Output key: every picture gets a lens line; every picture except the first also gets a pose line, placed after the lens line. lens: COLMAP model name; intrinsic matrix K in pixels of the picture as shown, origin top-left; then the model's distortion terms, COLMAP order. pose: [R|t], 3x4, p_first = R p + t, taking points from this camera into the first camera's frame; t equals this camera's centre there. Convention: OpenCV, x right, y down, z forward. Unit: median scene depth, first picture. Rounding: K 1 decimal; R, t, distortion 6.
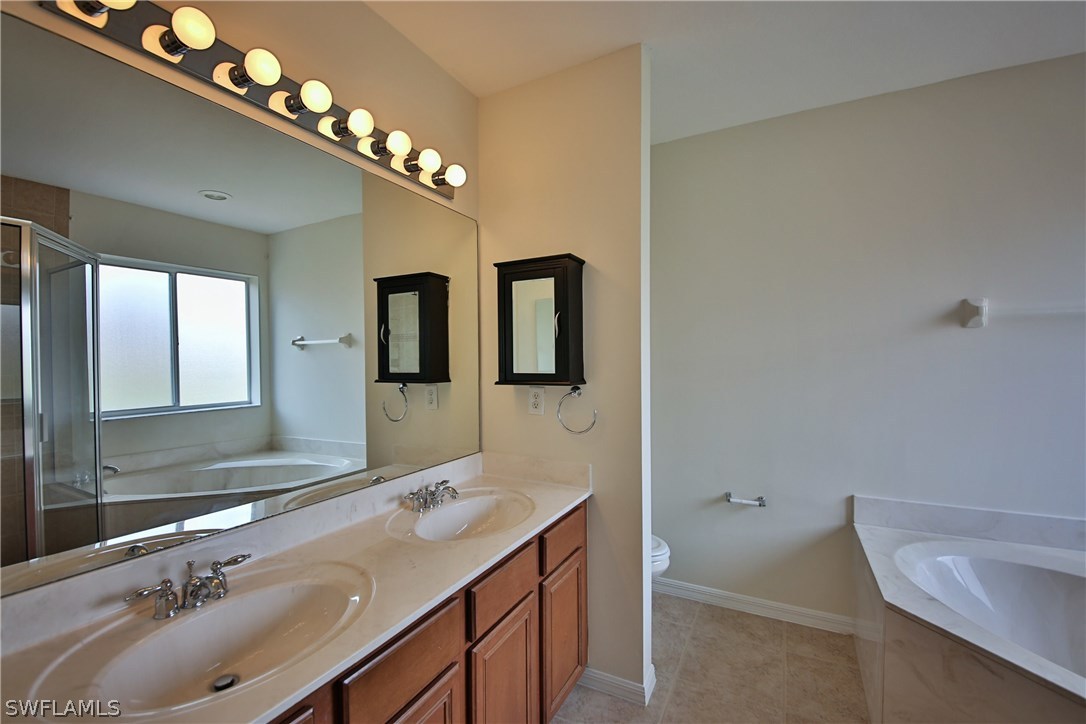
lens RADIAL K [[447.9, 0, 542.8], [0, 447.9, 363.8], [0, 0, 1]] dist [0.005532, -0.000121]
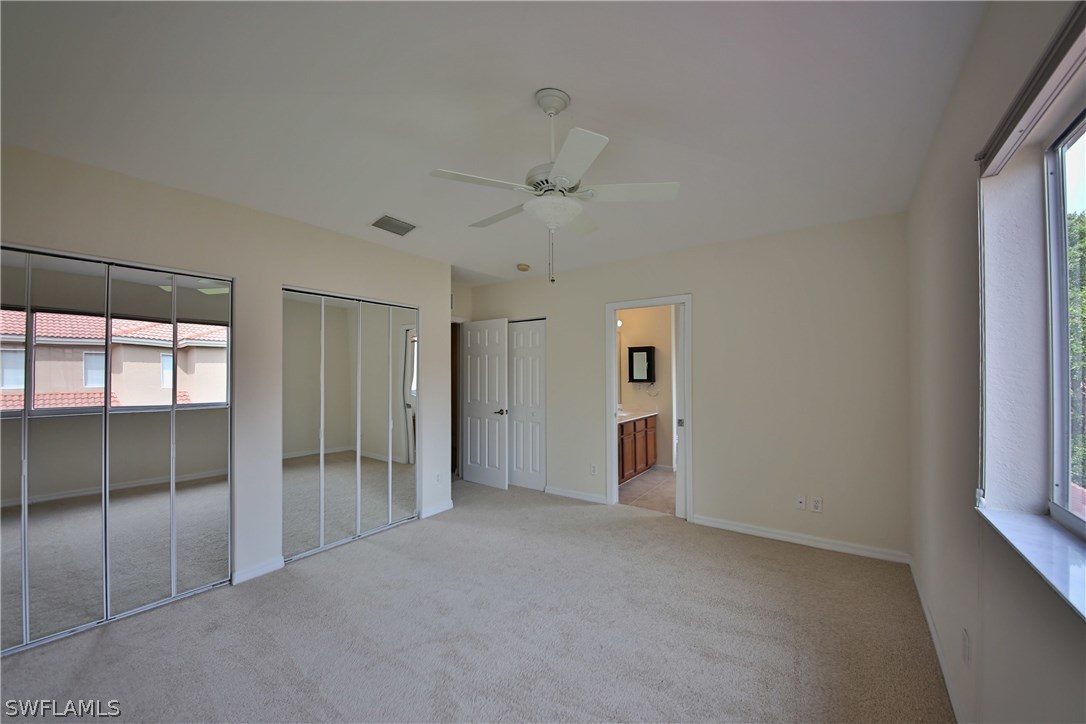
lens RADIAL K [[405.6, 0, 539.9], [0, 405.6, 364.8], [0, 0, 1]] dist [-0.026072, -0.001296]
pose [[0.988994, -0.006873, -0.147798, -0.327690], [0.003139, 0.999670, -0.025480, -0.011089], [0.147924, 0.024736, 0.988689, -2.247720]]
